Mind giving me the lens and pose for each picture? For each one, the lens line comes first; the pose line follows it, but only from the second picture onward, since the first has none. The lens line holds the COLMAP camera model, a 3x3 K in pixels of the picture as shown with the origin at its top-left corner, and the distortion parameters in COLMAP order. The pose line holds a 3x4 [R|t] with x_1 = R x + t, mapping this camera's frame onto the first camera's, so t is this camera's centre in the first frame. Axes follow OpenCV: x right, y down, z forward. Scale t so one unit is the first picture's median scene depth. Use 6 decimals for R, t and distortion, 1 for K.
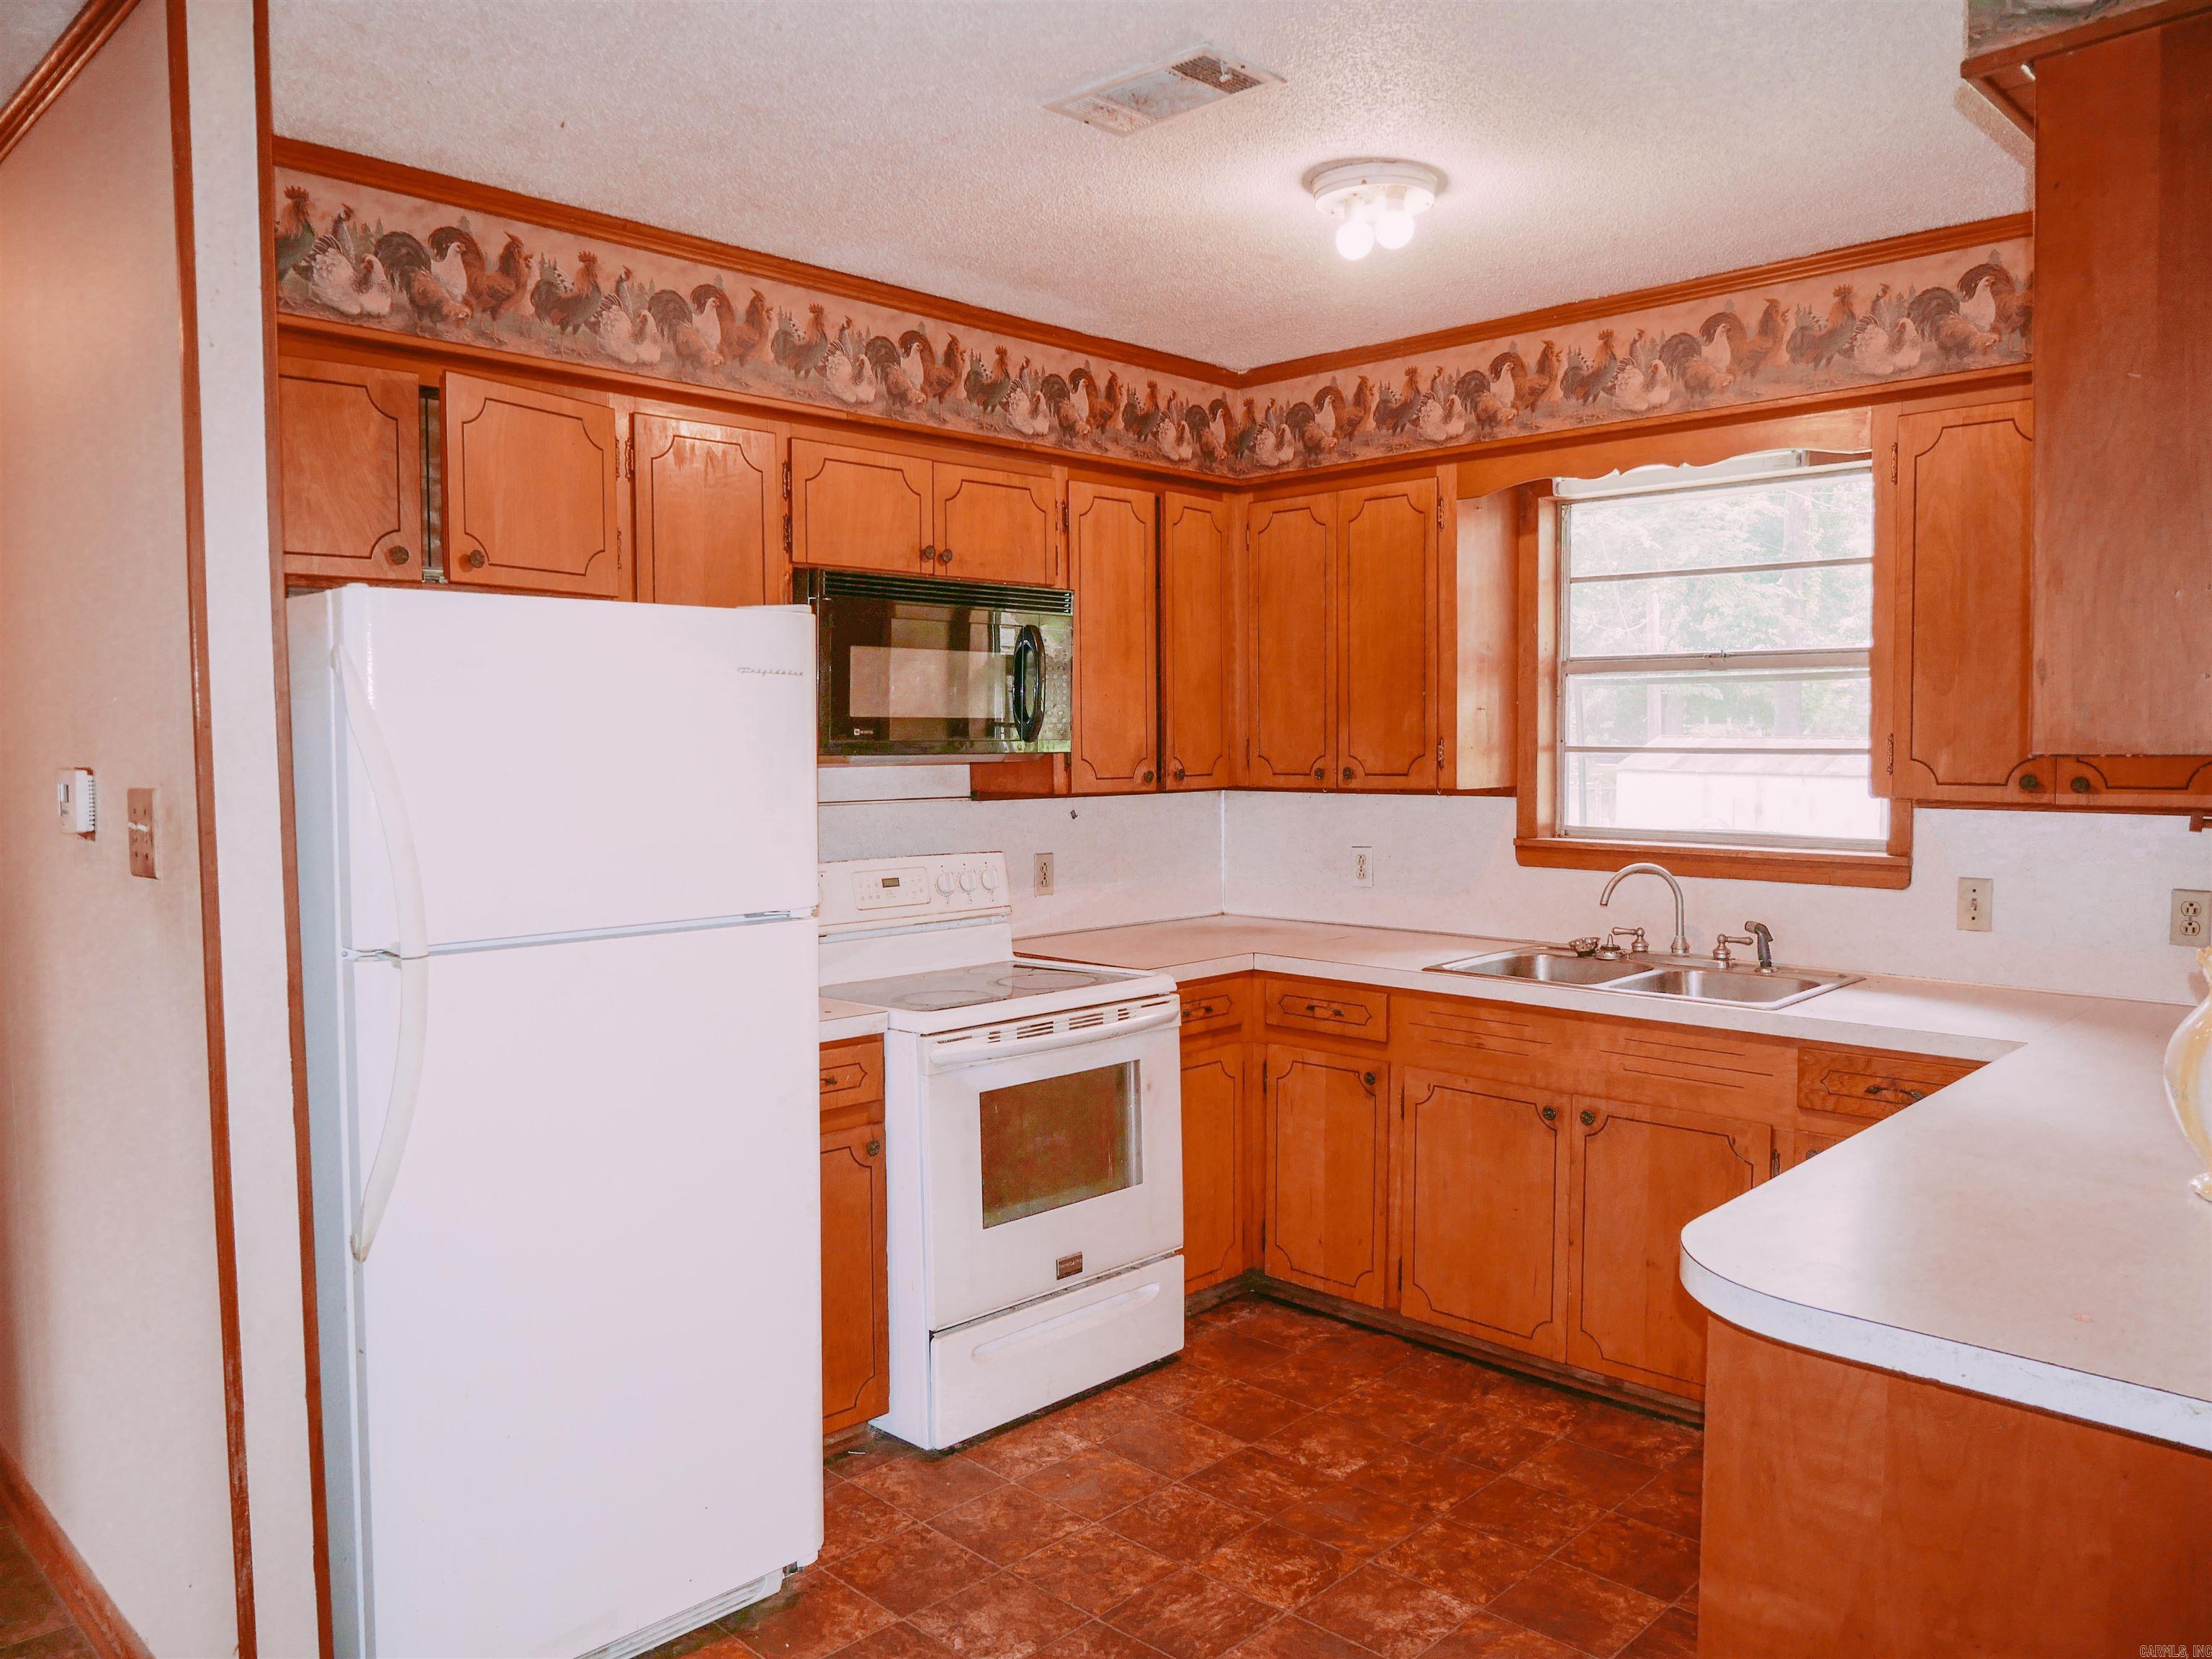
lens RADIAL K [[1602.8, 0, 1107.2], [0, 1602.8, 822.5], [0, 0, 1]] dist [-0.045763, 0.020580]
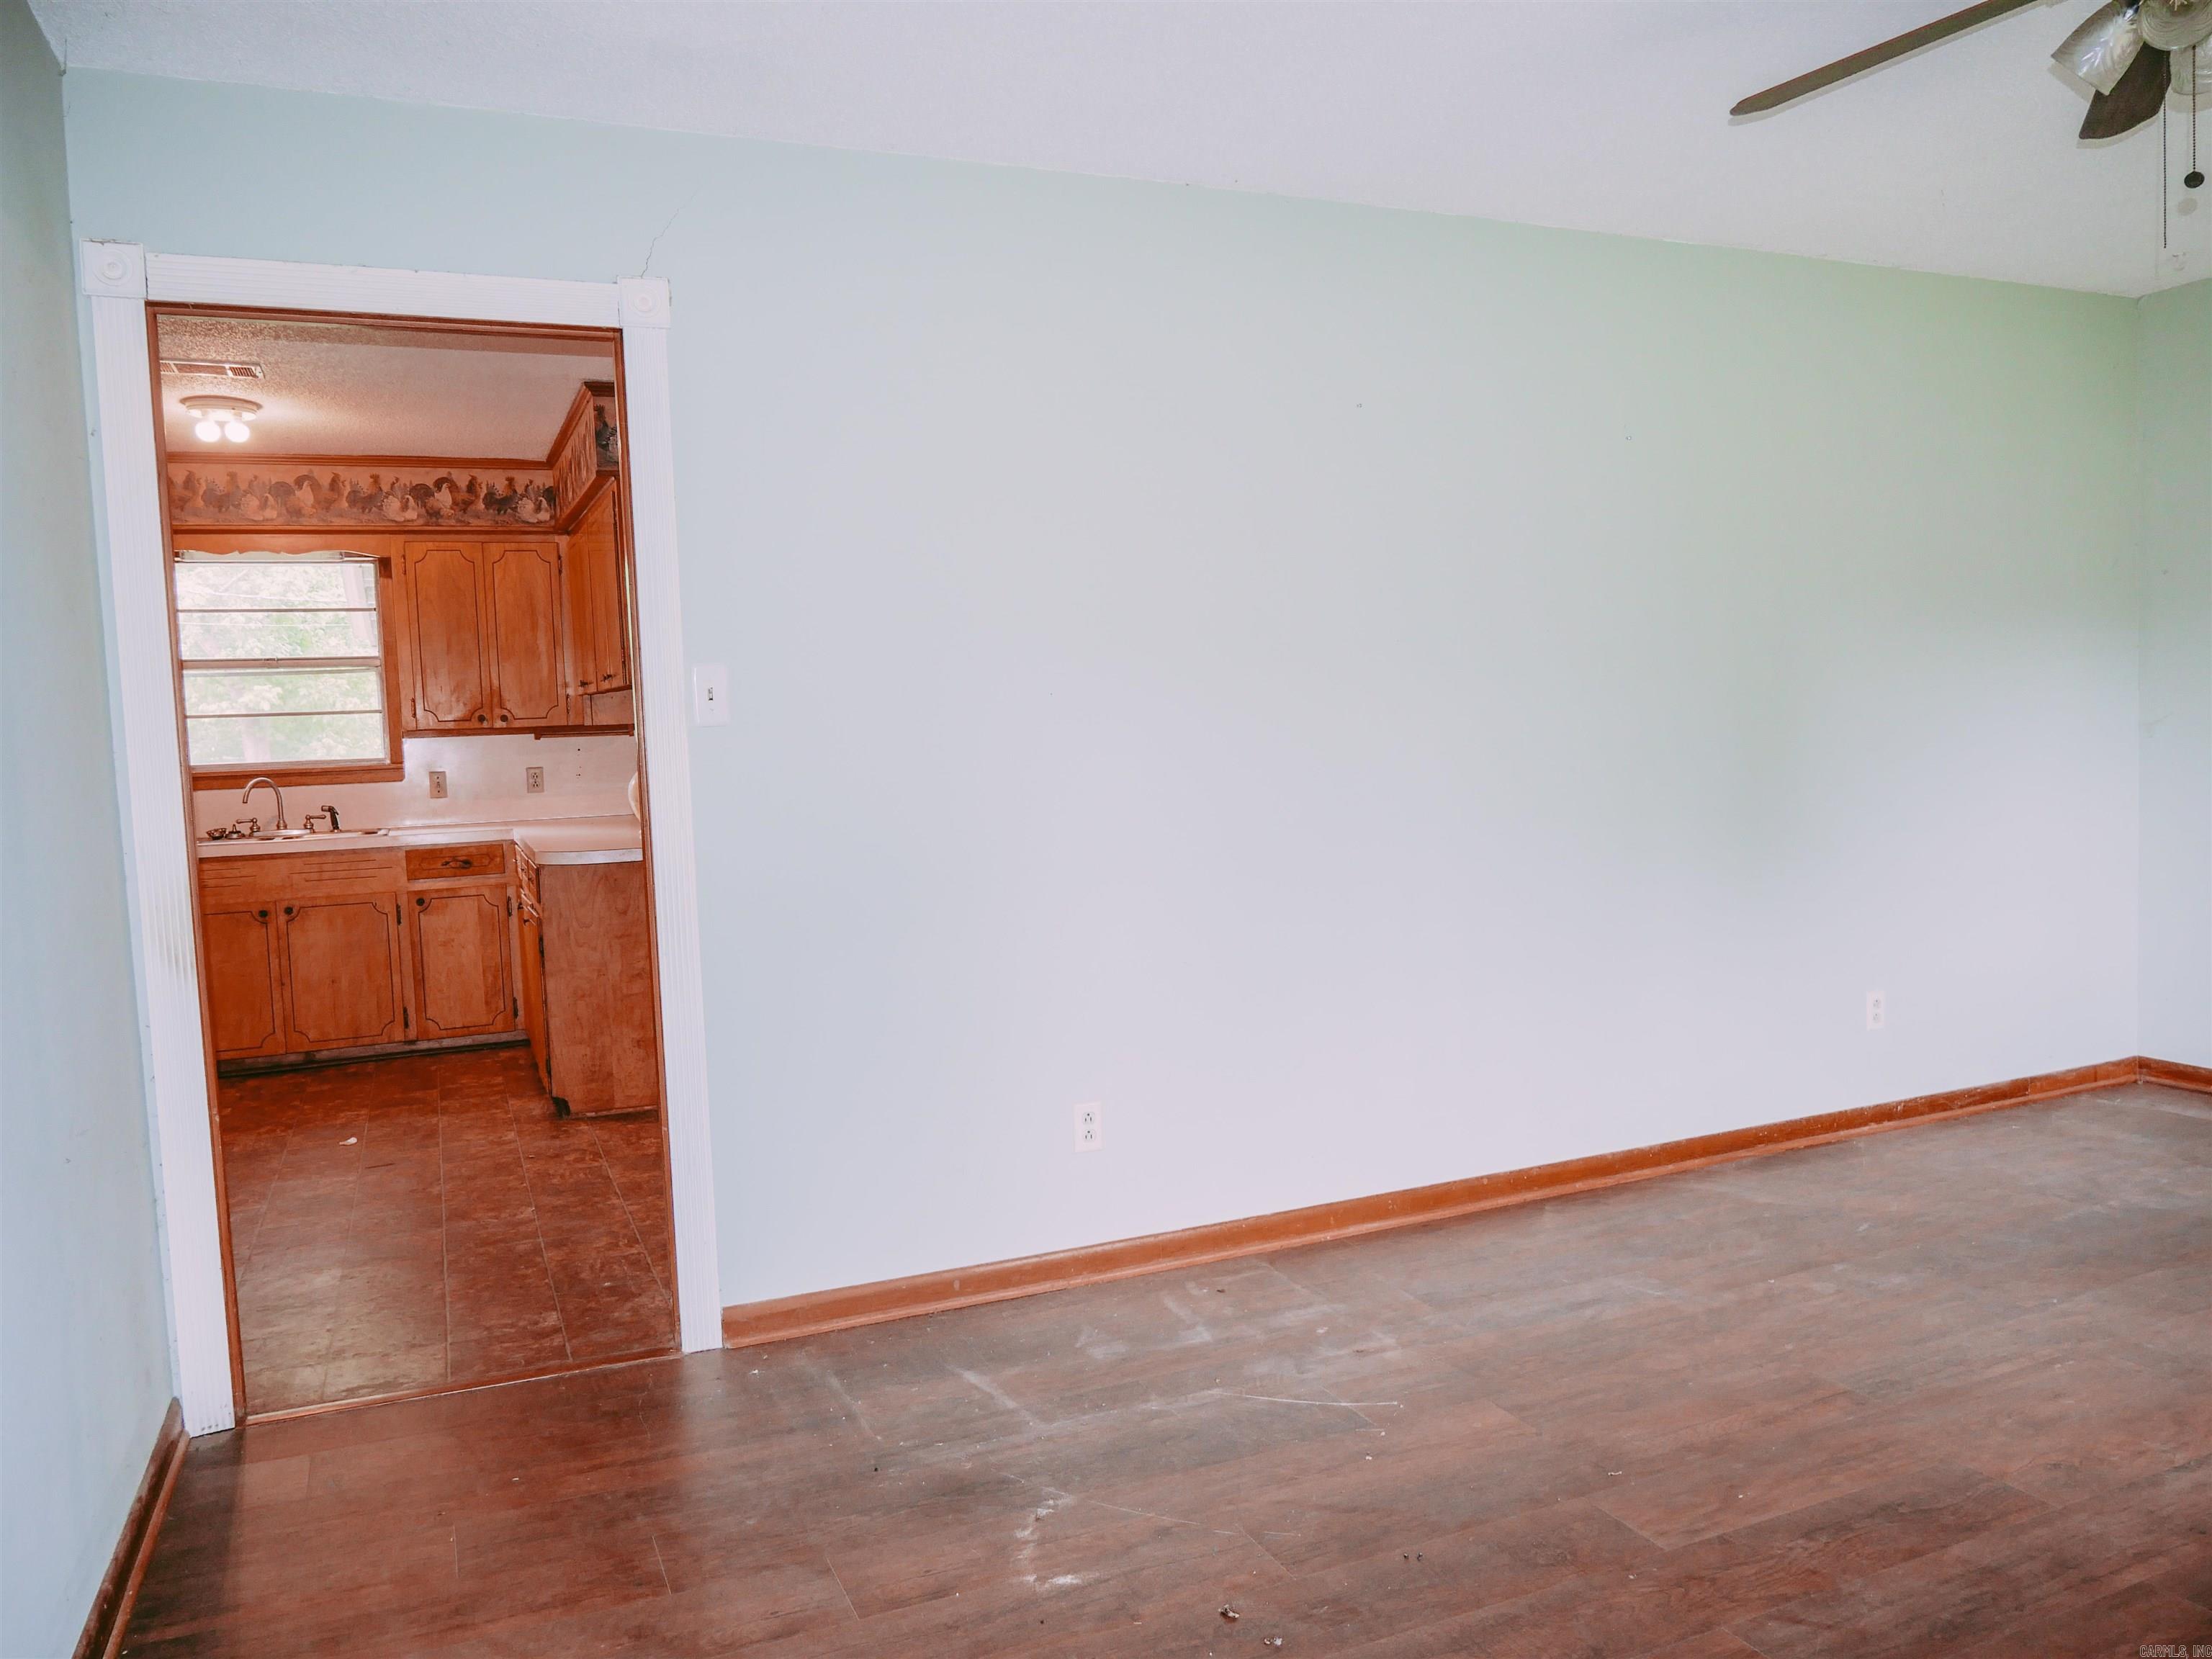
lens RADIAL K [[1602.8, 0, 1119.1], [0, 1602.8, 829.1], [0, 0, 1]] dist [-0.045763, 0.020580]
pose [[0.372232, -0.071018, 0.925419, -1.000750], [0.086888, 0.995356, 0.041436, 0.099078], [-0.924064, 0.064984, 0.376674, -0.554533]]
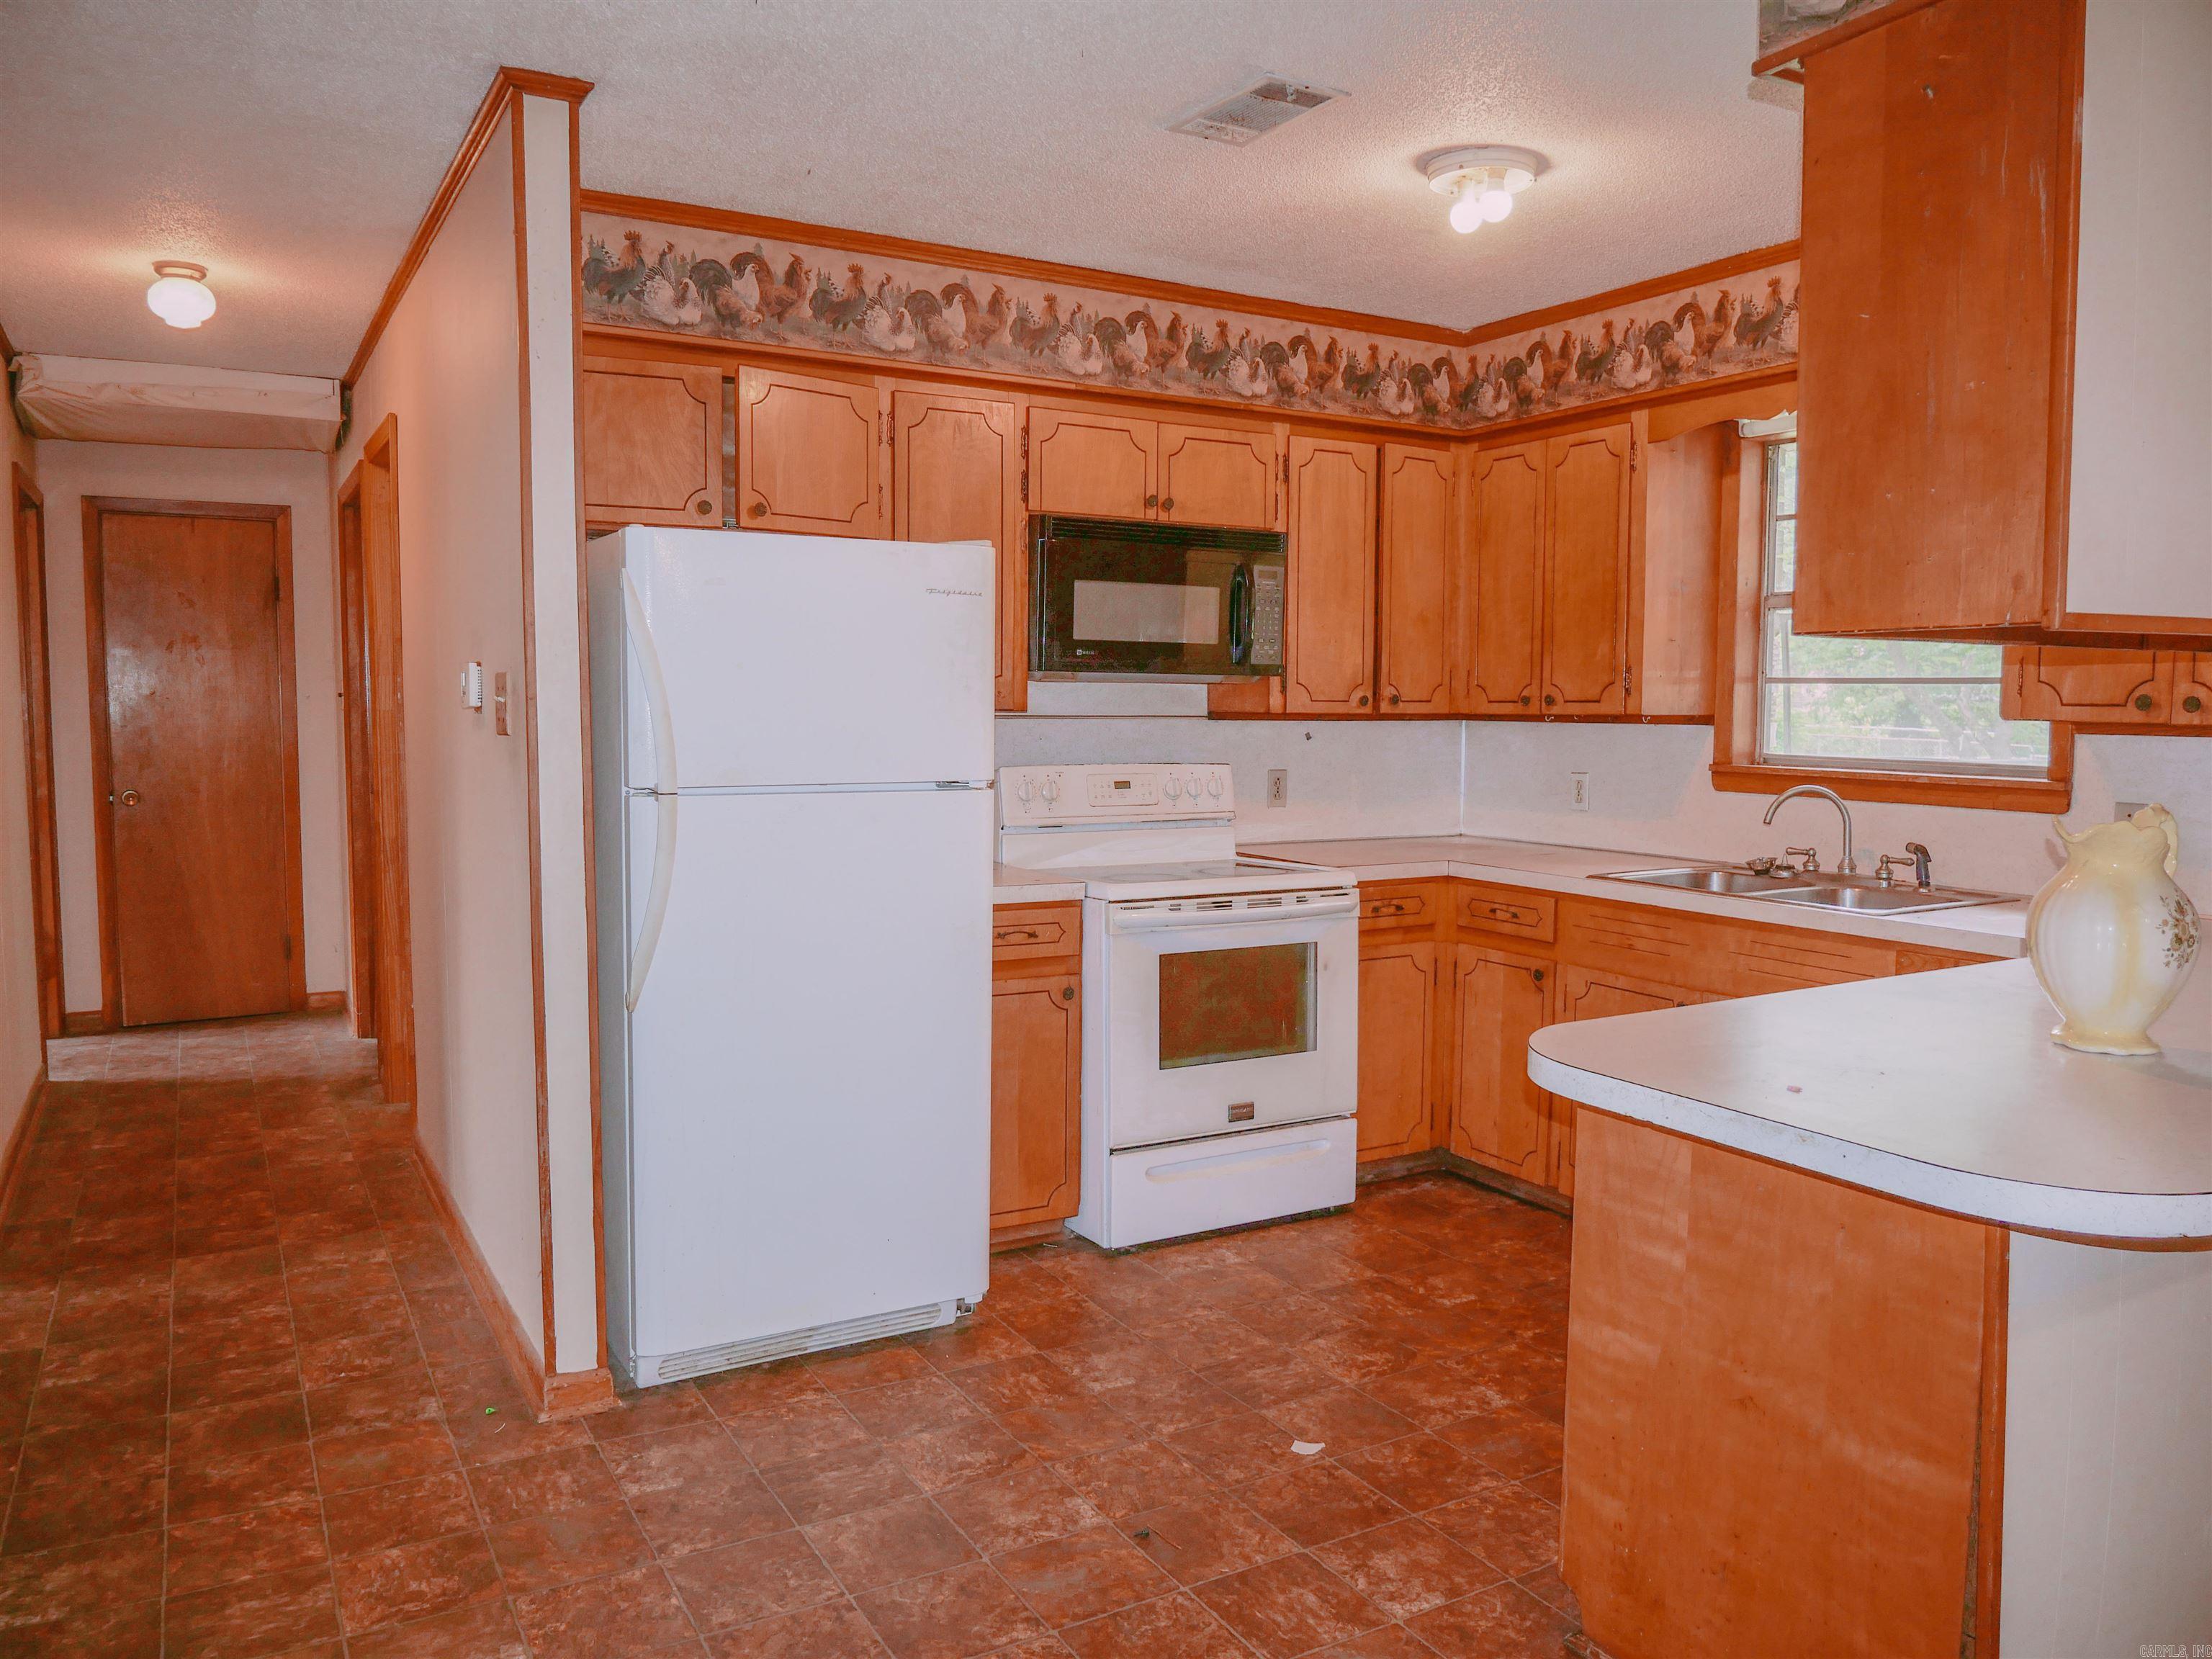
lens RADIAL K [[1602.8, 0, 1107.3], [0, 1602.8, 822.3], [0, 0, 1]] dist [-0.045763, 0.020580]
pose [[0.962850, 0.032688, -0.268051, 0.188391], [-0.026840, 0.999316, 0.025454, 0.039239], [0.268700, -0.017313, 0.963068, -0.146900]]
